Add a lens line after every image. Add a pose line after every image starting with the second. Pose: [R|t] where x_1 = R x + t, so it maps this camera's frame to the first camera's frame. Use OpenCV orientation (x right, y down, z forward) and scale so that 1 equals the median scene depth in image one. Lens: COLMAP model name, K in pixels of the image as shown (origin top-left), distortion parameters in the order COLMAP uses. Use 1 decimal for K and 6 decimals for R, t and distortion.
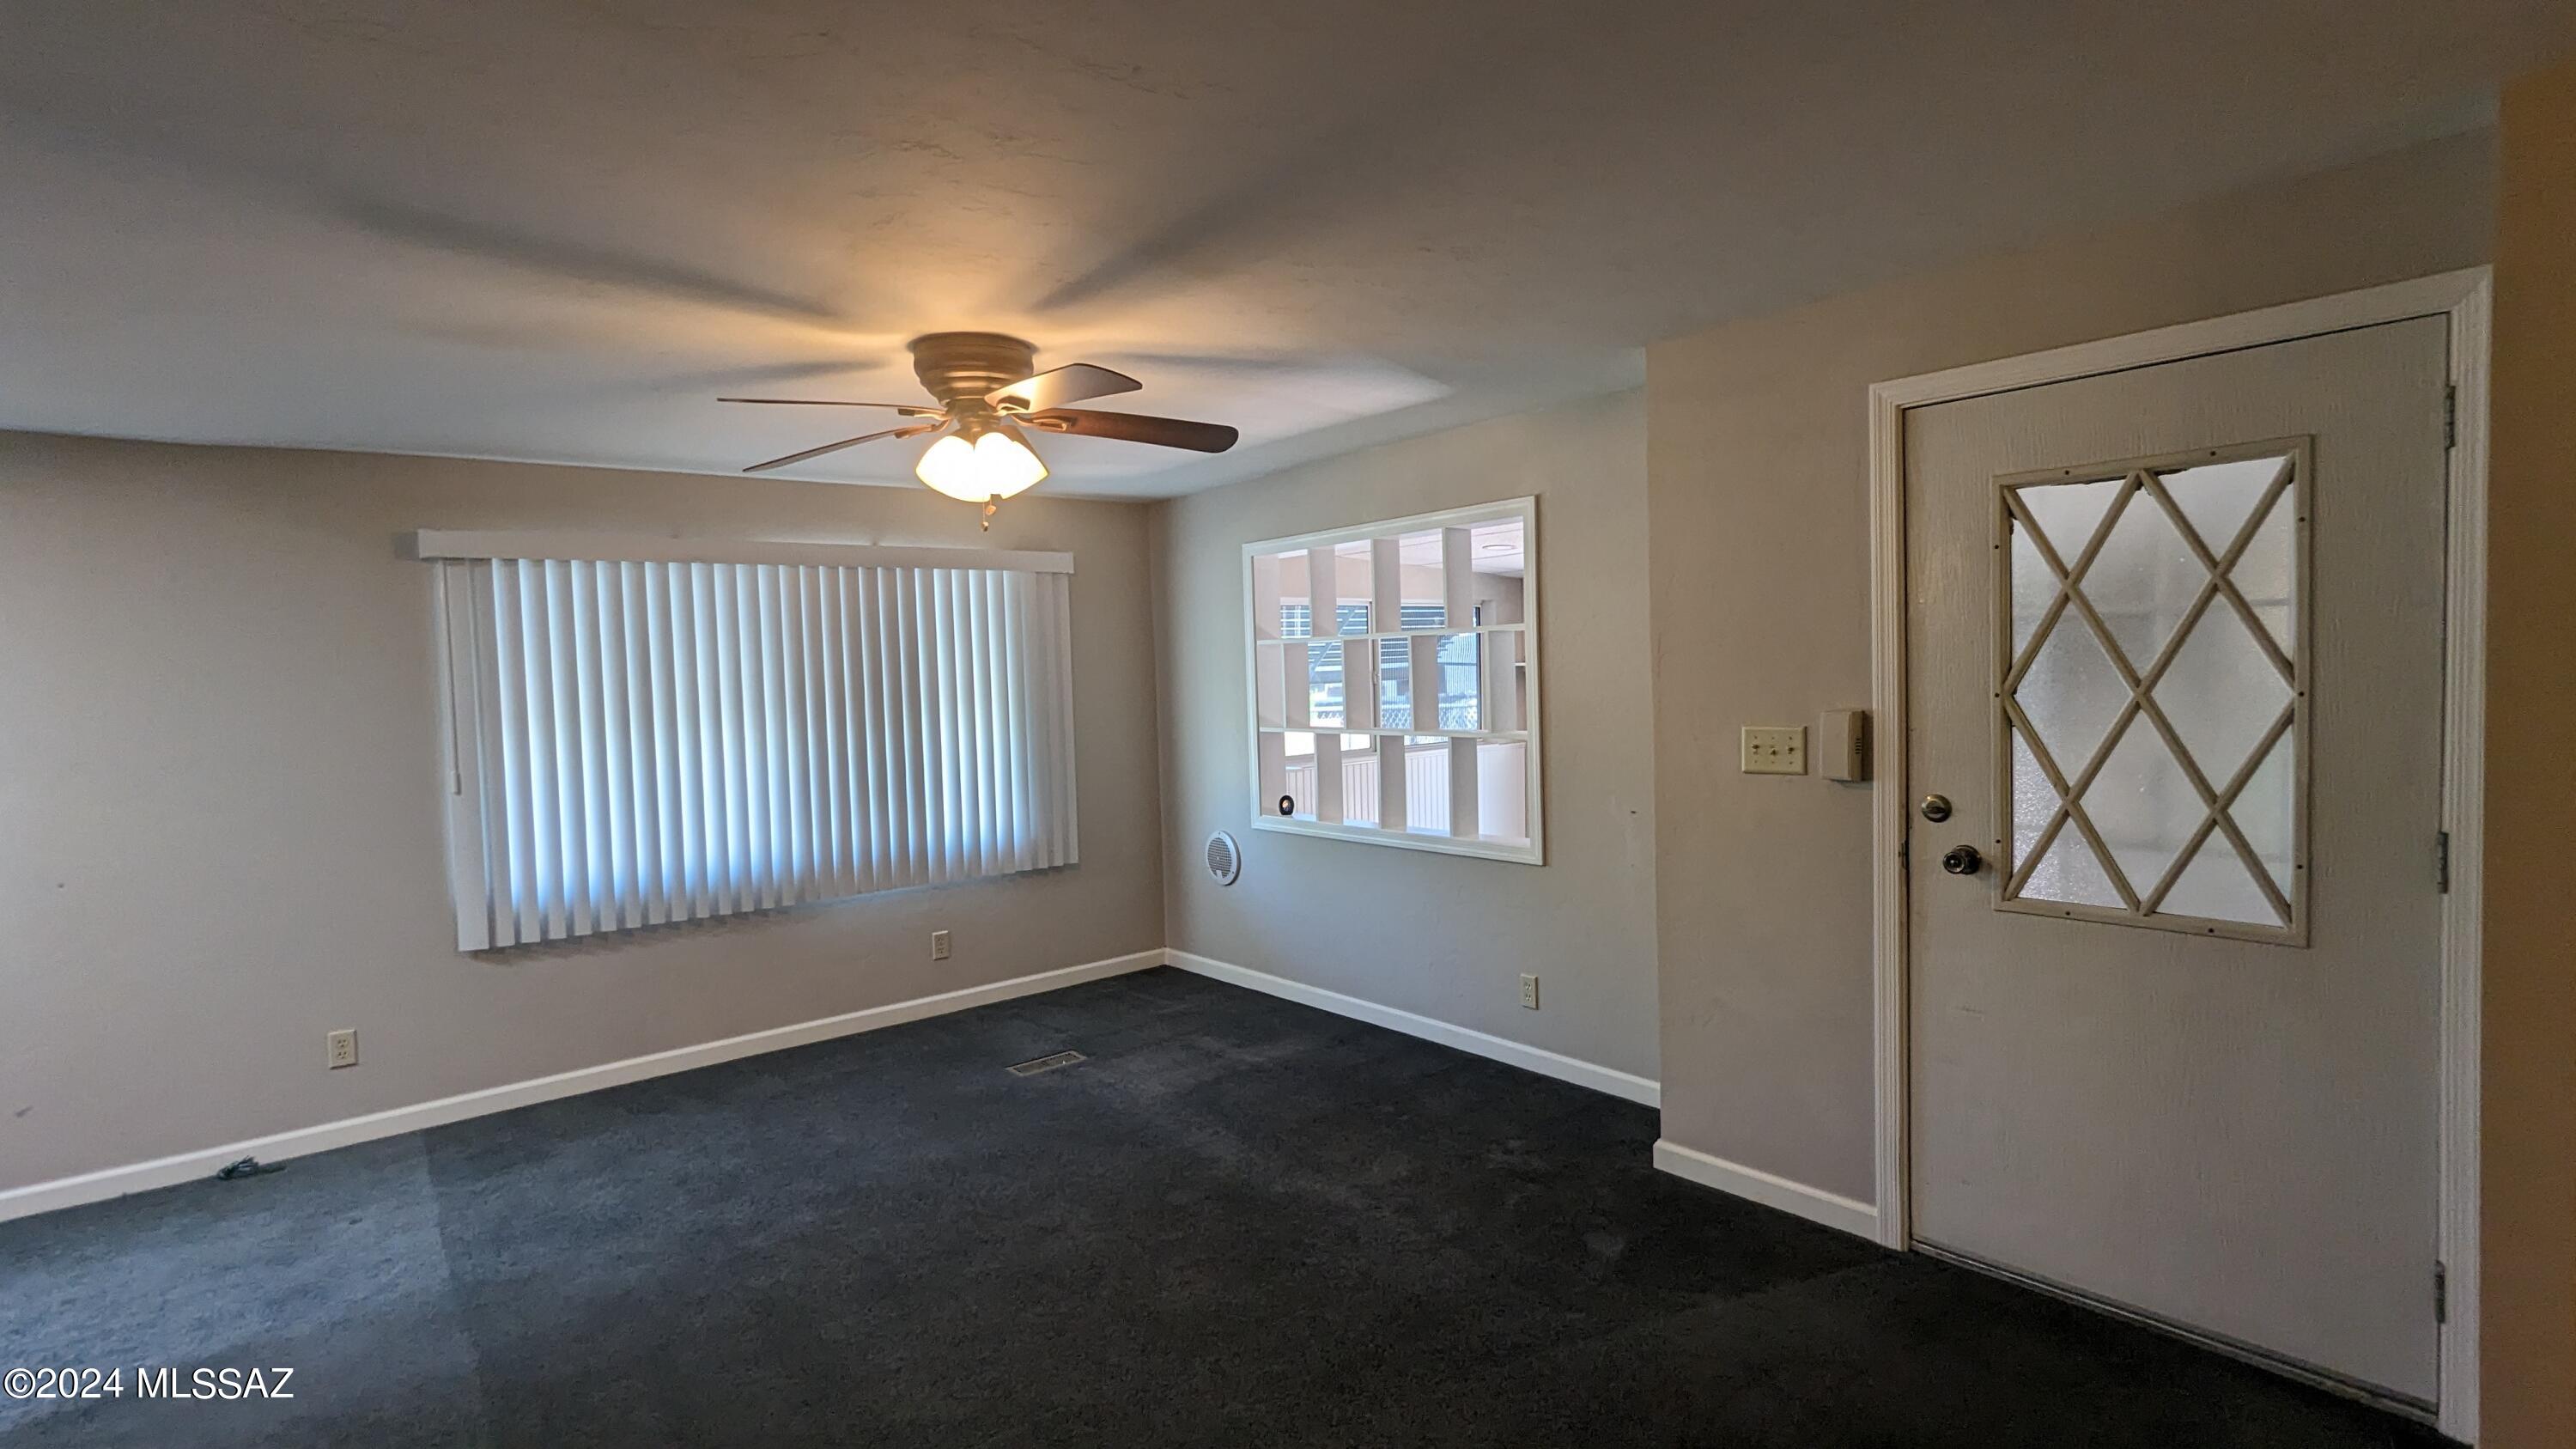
lens RADIAL K [[1221.2, 0, 1266.1], [0, 1221.2, 727.0], [0, 0, 1]] dist [0.003494, 0.000587]
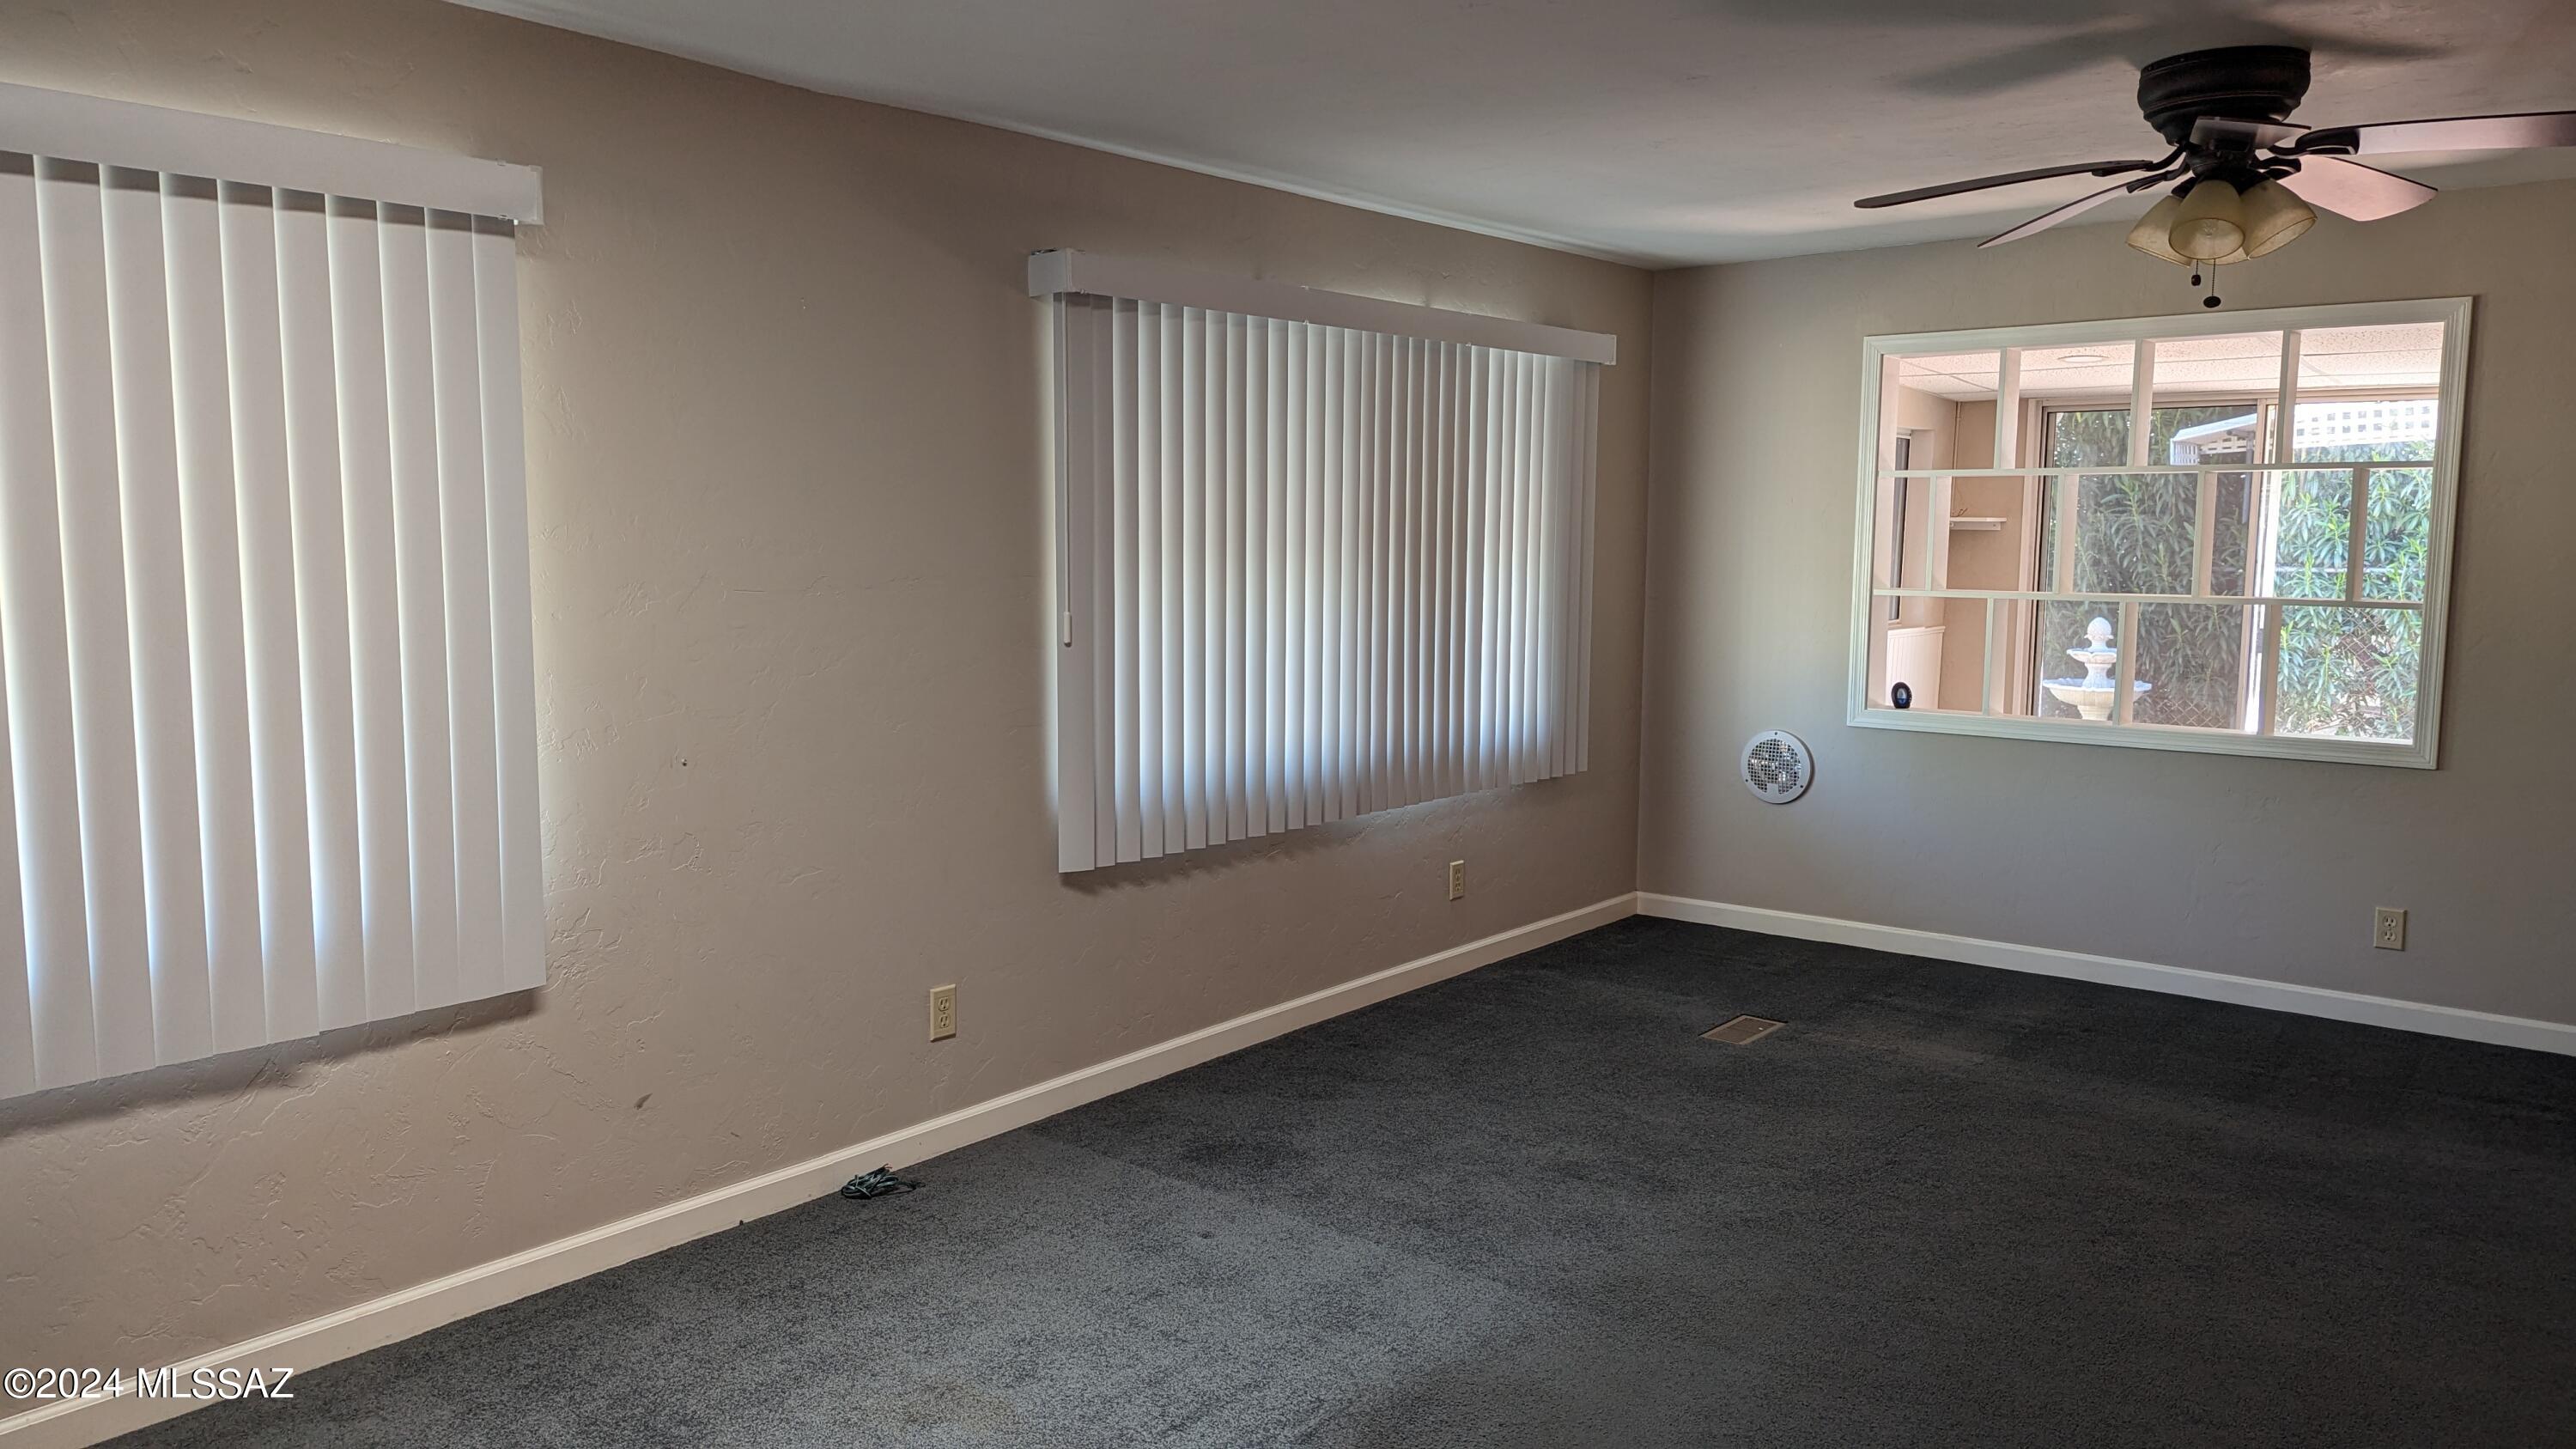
lens RADIAL K [[1841.6, 0, 1268.7], [0, 1841.6, 716.1], [0, 0, 1]] dist [0.074998, -0.052456]
pose [[0.977486, 0.018000, 0.210231, -0.752002], [-0.029328, 0.998273, 0.050892, 0.038437], [-0.208952, -0.055912, 0.976326, -0.030828]]
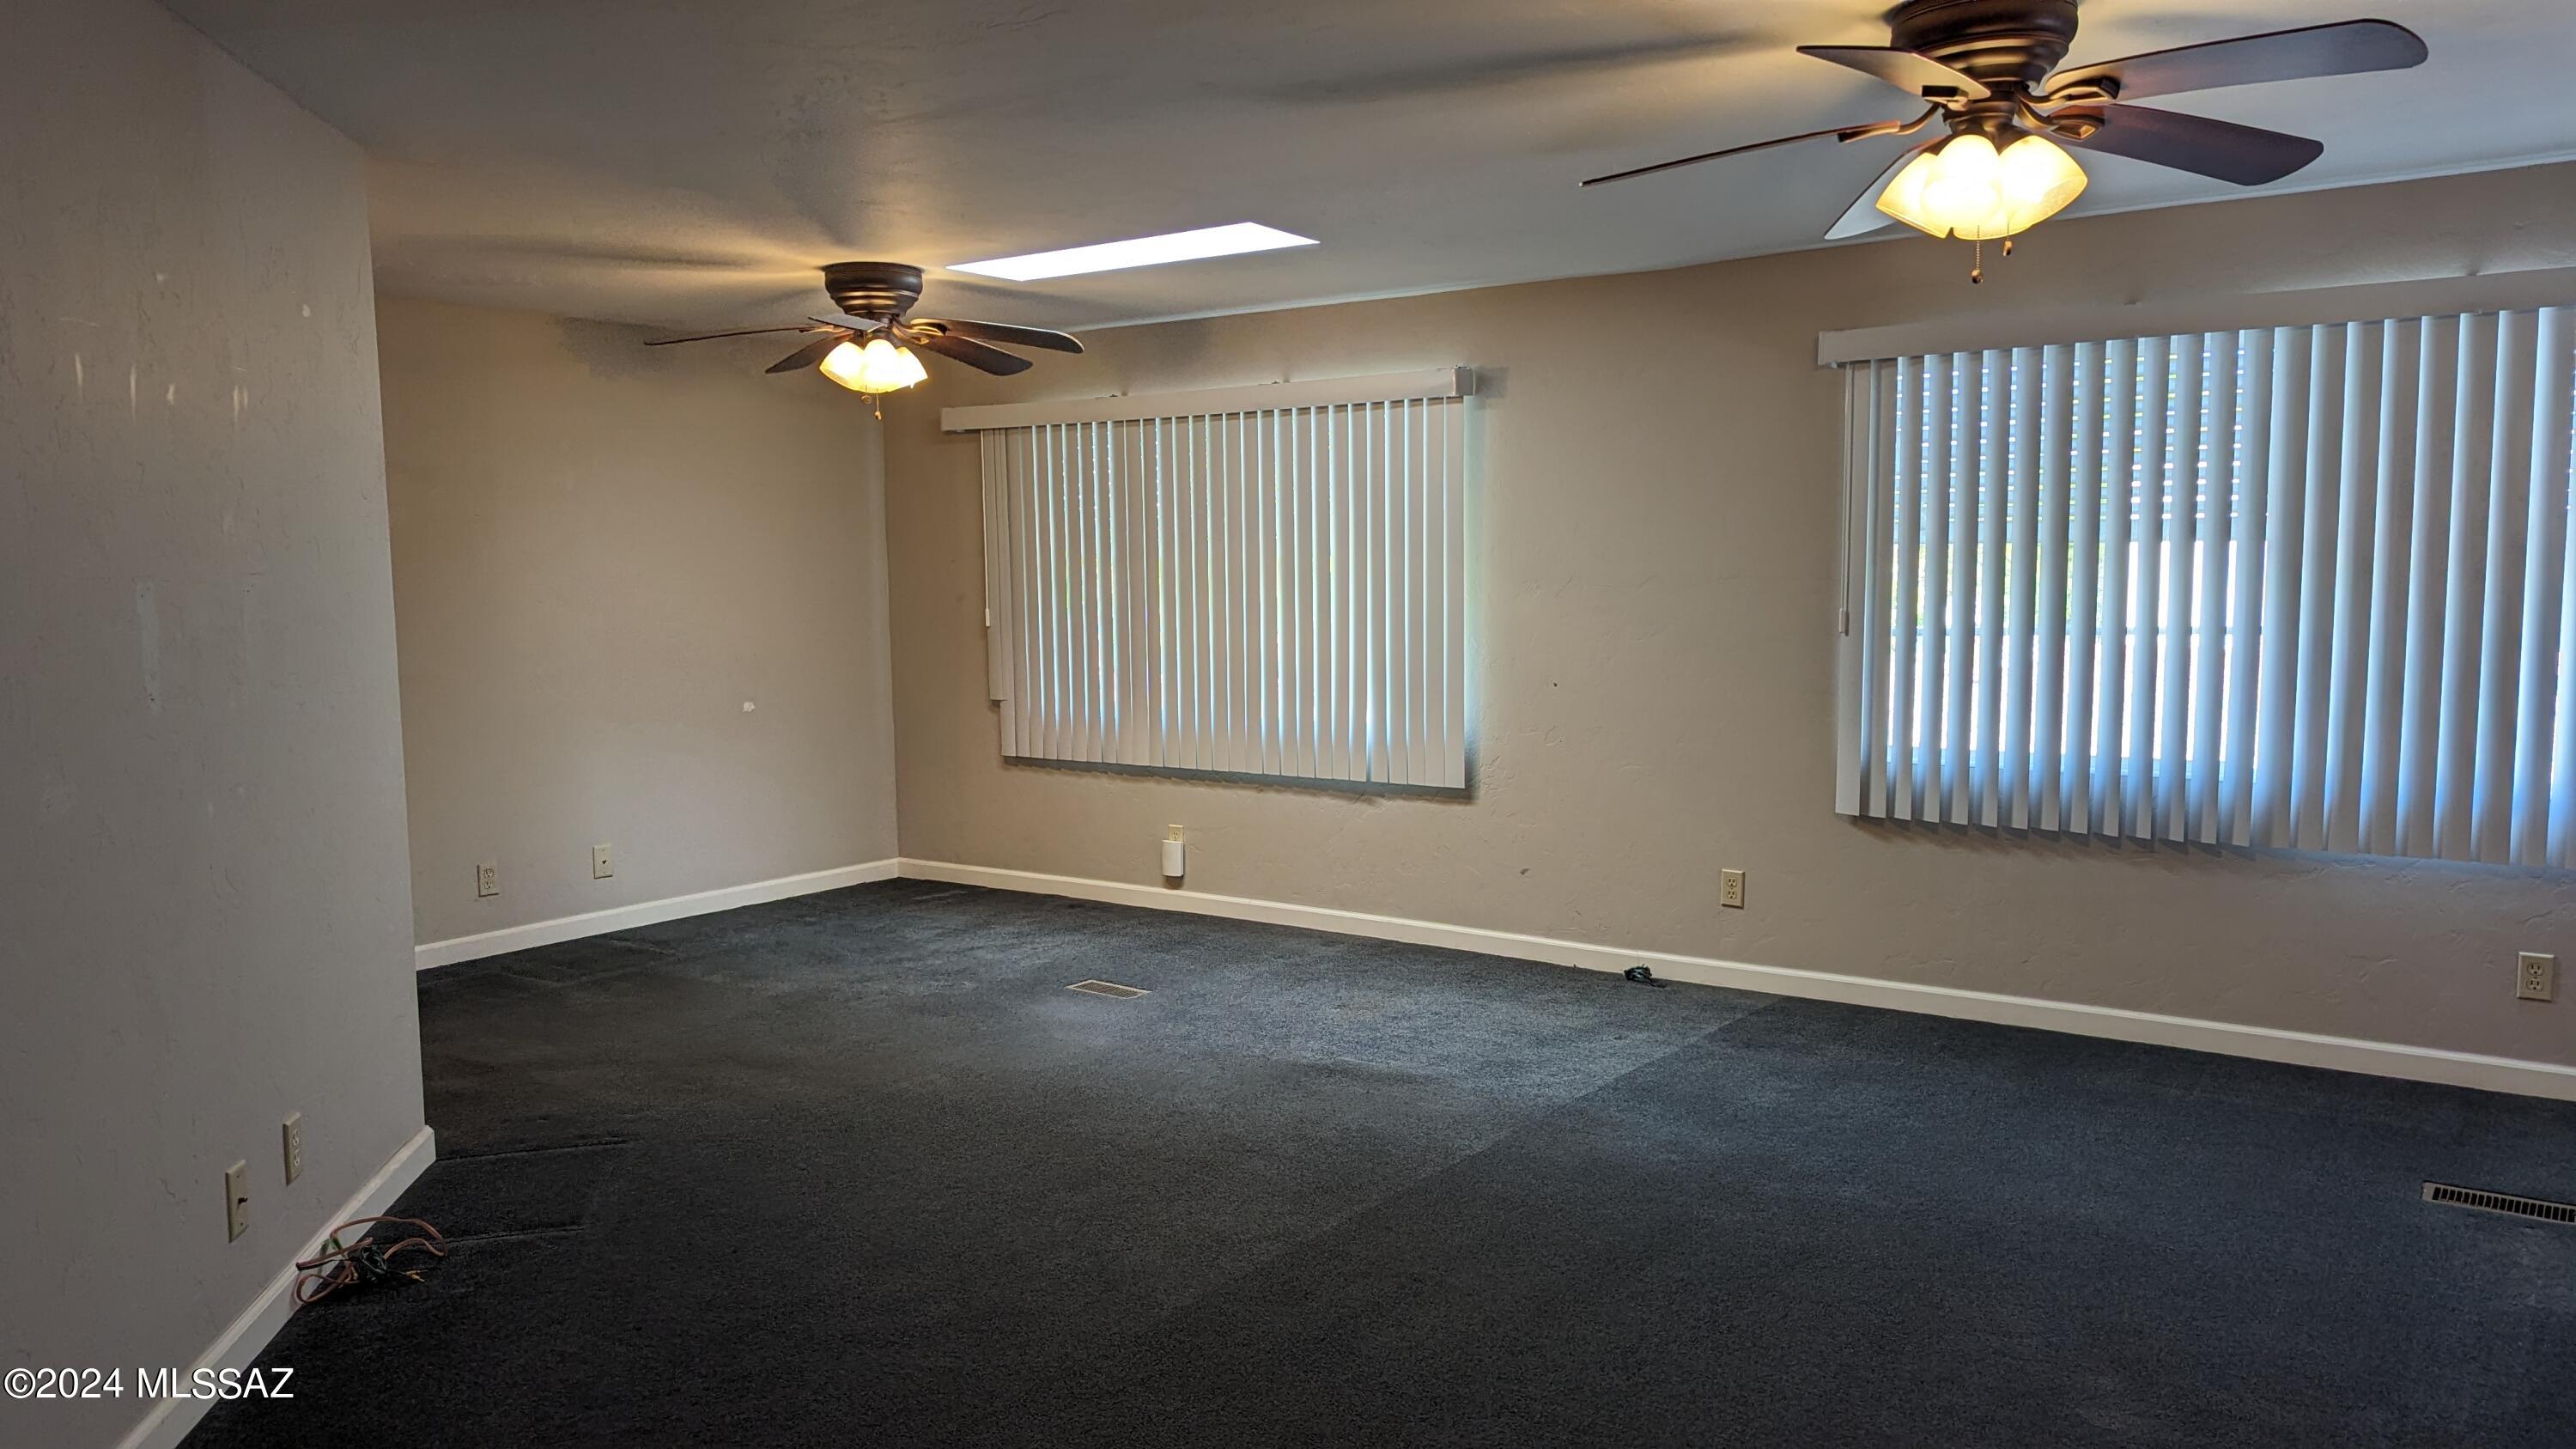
lens RADIAL K [[1841.6, 0, 1264.6], [0, 1841.6, 723.3], [0, 0, 1]] dist [0.074998, -0.052456]
pose [[0.266010, 0.126427, -0.955644, 0.495808], [-0.041762, 0.991943, 0.119604, -0.023325], [0.963065, 0.008093, 0.269147, 0.237959]]
